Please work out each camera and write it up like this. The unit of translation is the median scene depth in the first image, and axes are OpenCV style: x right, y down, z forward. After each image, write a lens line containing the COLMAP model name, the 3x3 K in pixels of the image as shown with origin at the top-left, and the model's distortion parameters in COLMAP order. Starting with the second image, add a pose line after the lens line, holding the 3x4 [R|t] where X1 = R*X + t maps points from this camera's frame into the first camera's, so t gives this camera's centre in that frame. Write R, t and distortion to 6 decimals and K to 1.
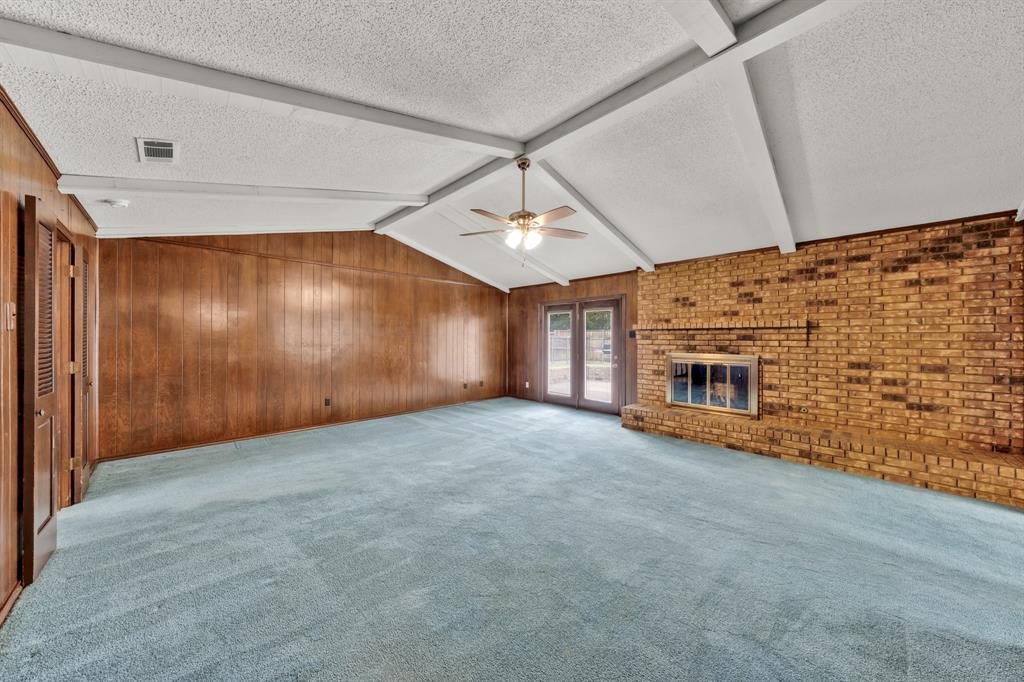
lens RADIAL K [[346.1, 0, 510.0], [0, 346.1, 337.3], [0, 0, 1]] dist [-0.000480, -0.000094]
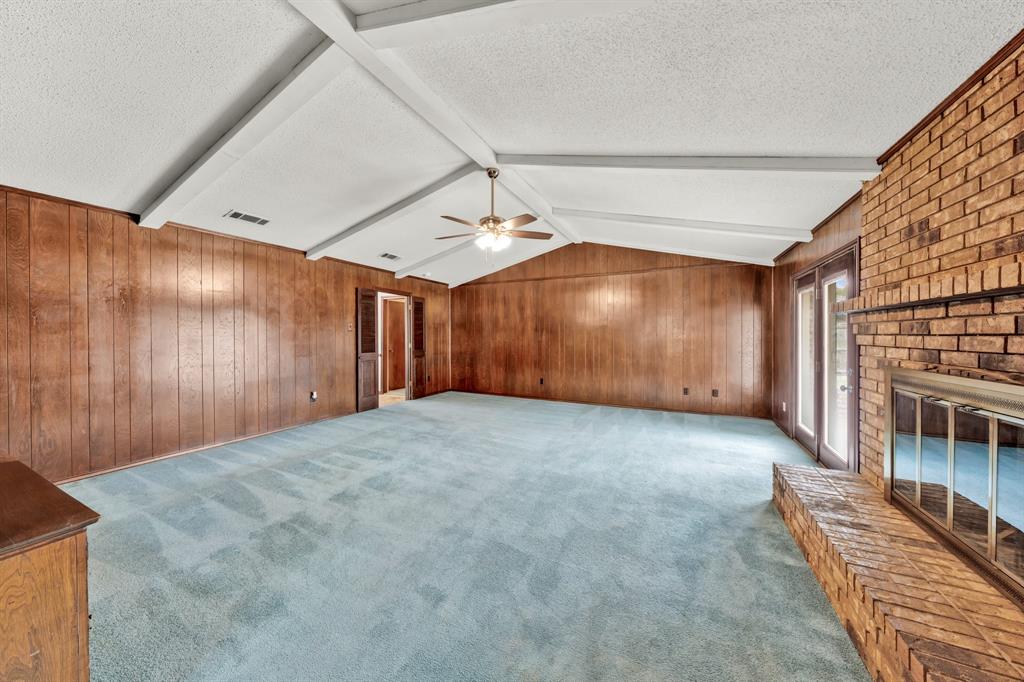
lens RADIAL K [[346.1, 0, 510.0], [0, 346.1, 337.3], [0, 0, 1]] dist [-0.000480, -0.000094]
pose [[0.338761, 0.005473, -0.940857, 0.753133], [0.000064, 0.999983, 0.005840, 0.008995], [0.940873, -0.002039, 0.338754, 0.483624]]
